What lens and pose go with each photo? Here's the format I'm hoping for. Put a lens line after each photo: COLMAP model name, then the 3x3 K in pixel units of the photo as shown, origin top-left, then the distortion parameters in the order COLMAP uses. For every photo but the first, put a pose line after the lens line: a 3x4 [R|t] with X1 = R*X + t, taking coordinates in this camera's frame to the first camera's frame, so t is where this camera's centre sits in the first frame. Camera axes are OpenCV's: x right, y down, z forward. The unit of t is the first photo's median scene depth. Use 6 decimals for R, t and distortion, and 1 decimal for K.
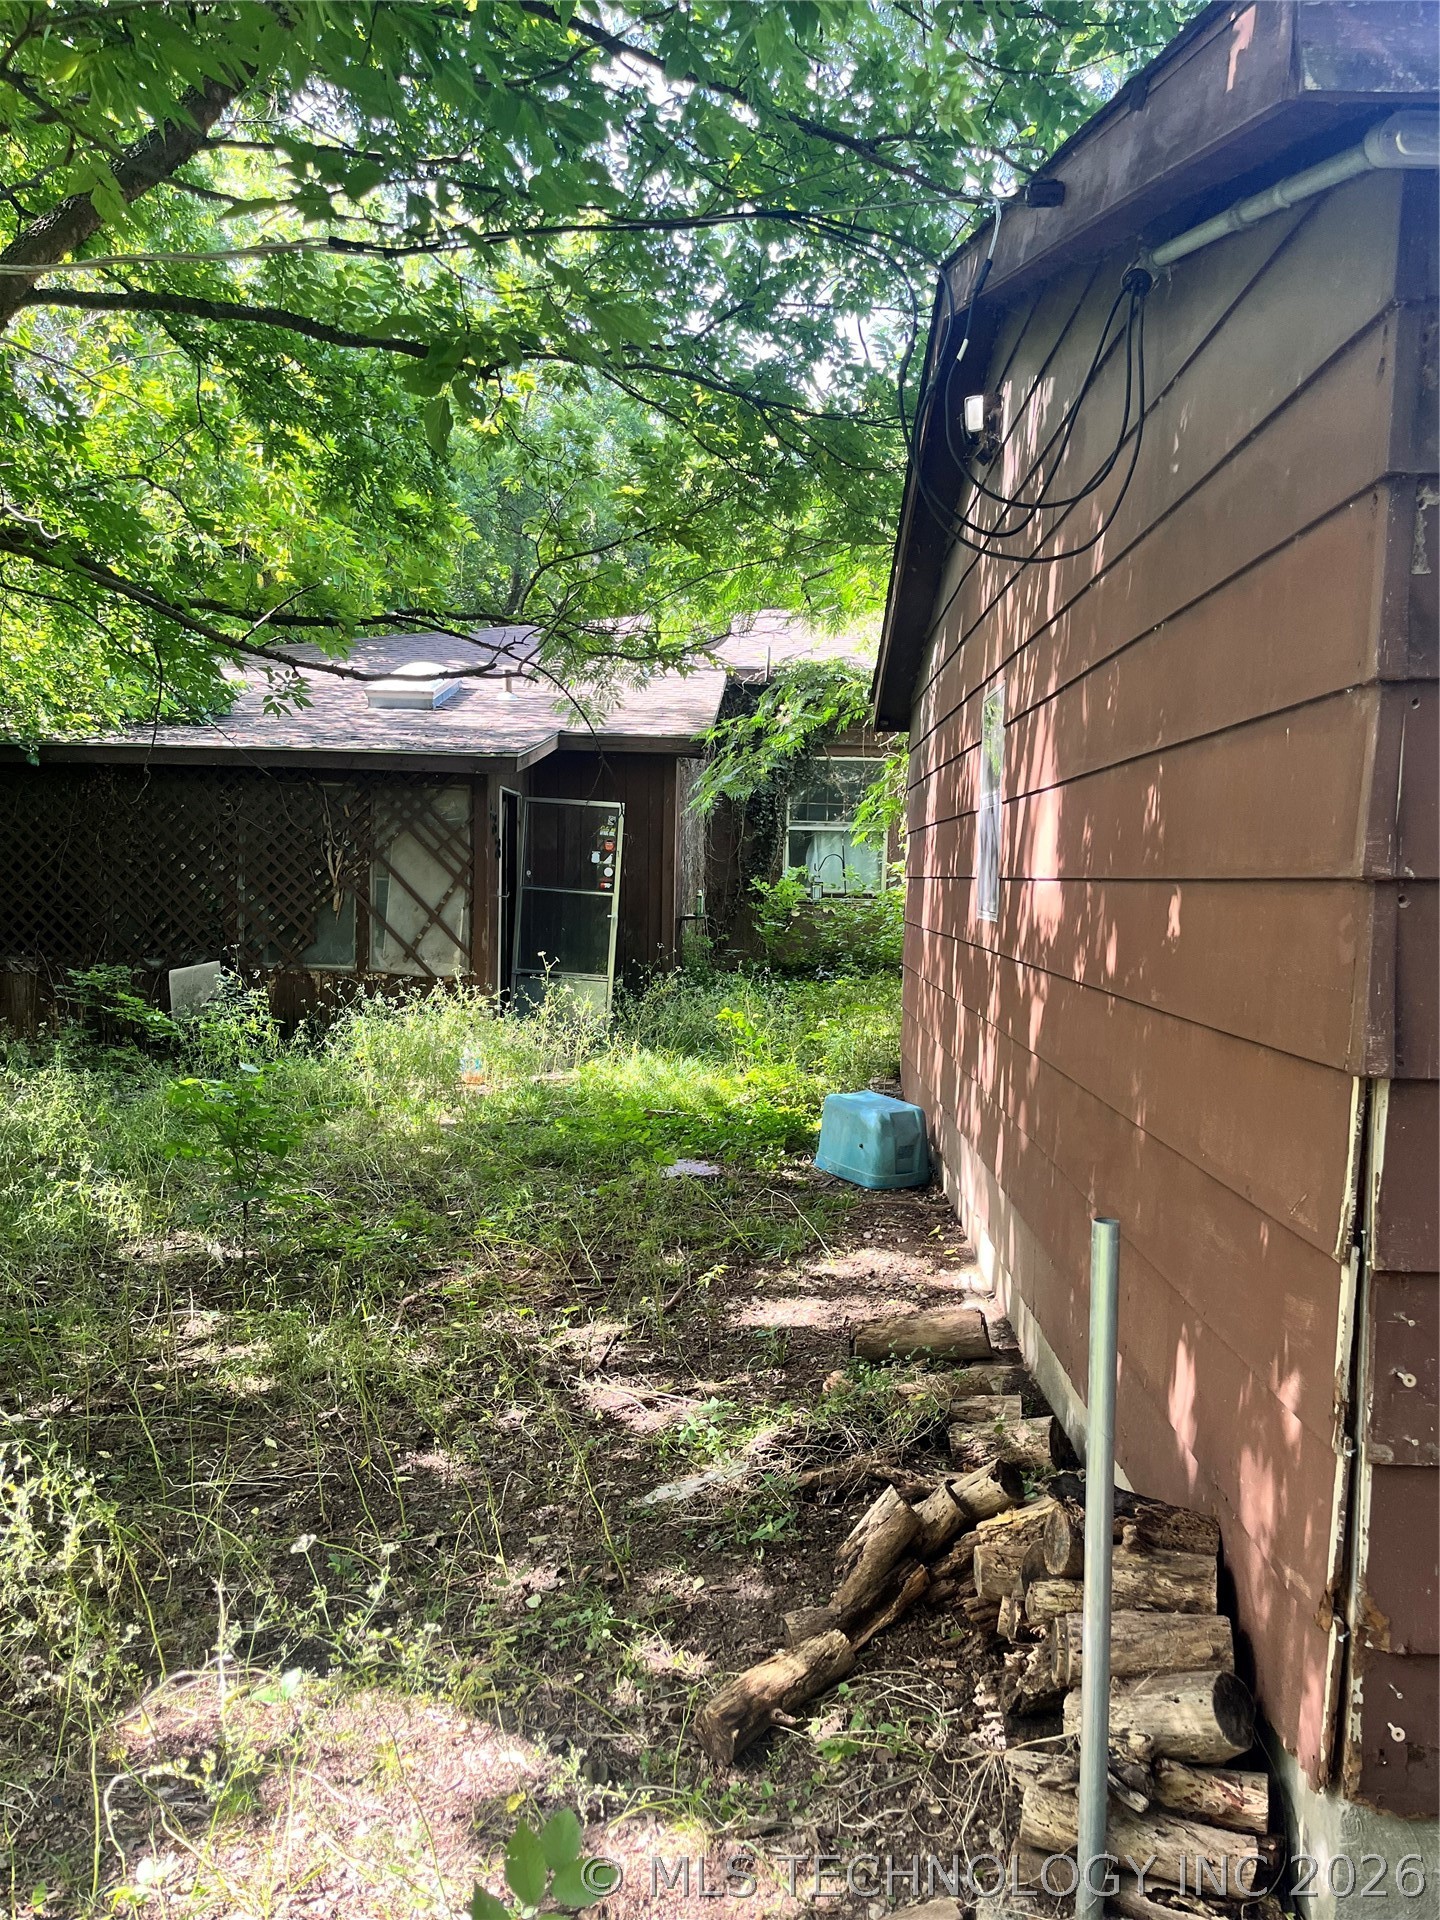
lens RADIAL K [[1441.2, 0, 719.9], [0, 1441.2, 970.2], [0, 0, 1]] dist [0.061721, -0.090384]
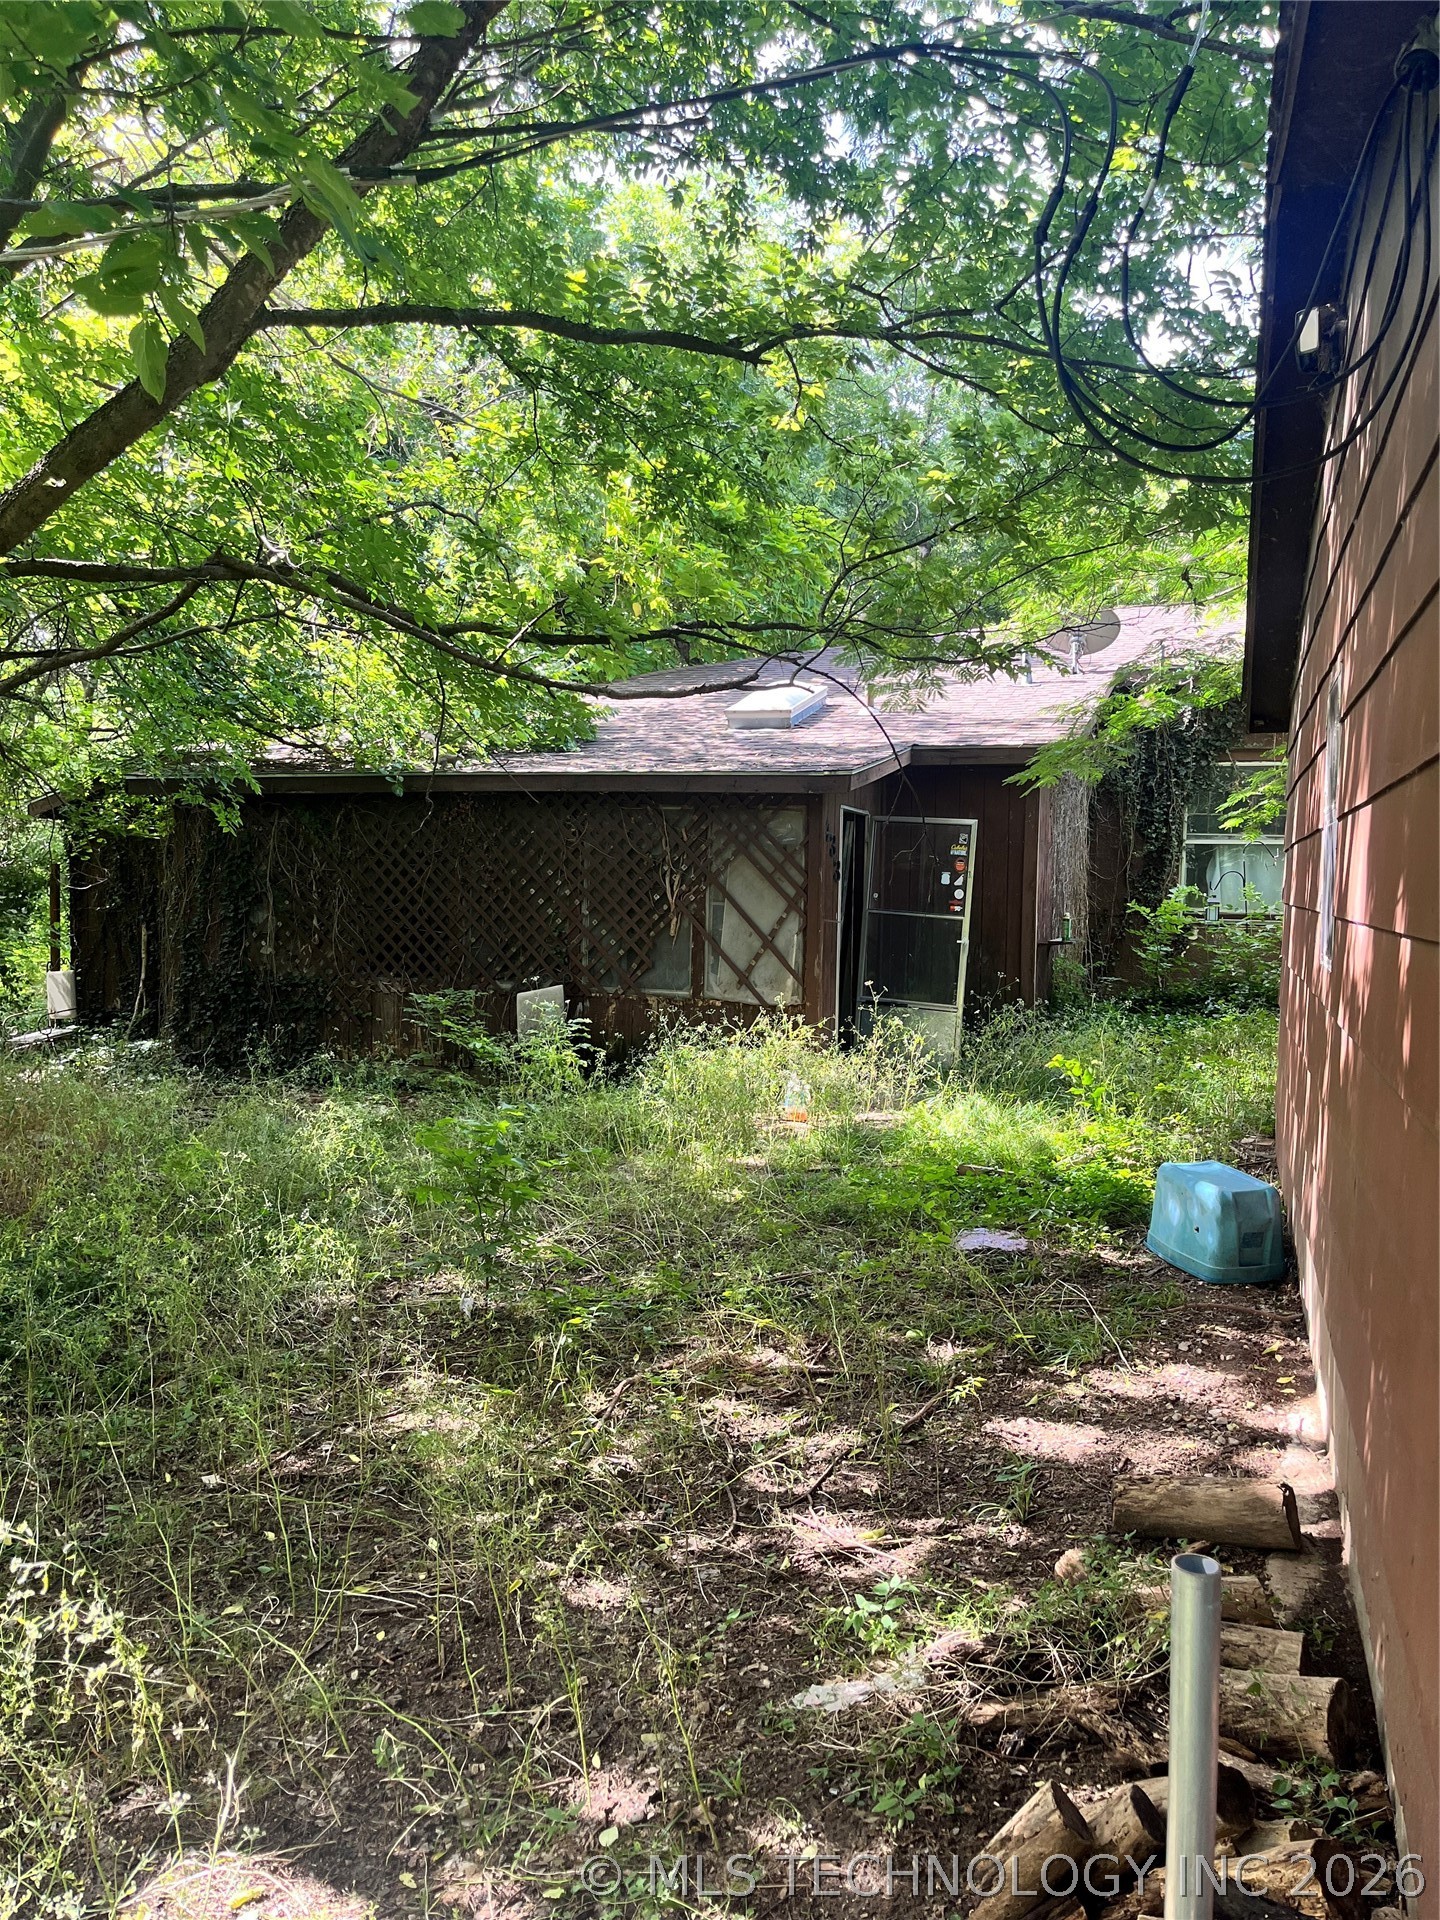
lens RADIAL K [[1441.2, 0, 721.6], [0, 1441.2, 953.7], [0, 0, 1]] dist [0.061721, -0.090384]
pose [[0.958574, 0.009168, -0.284698, 0.058282], [-0.015212, 0.999703, -0.019026, -0.013586], [0.284439, 0.022568, 0.958429, 0.090512]]
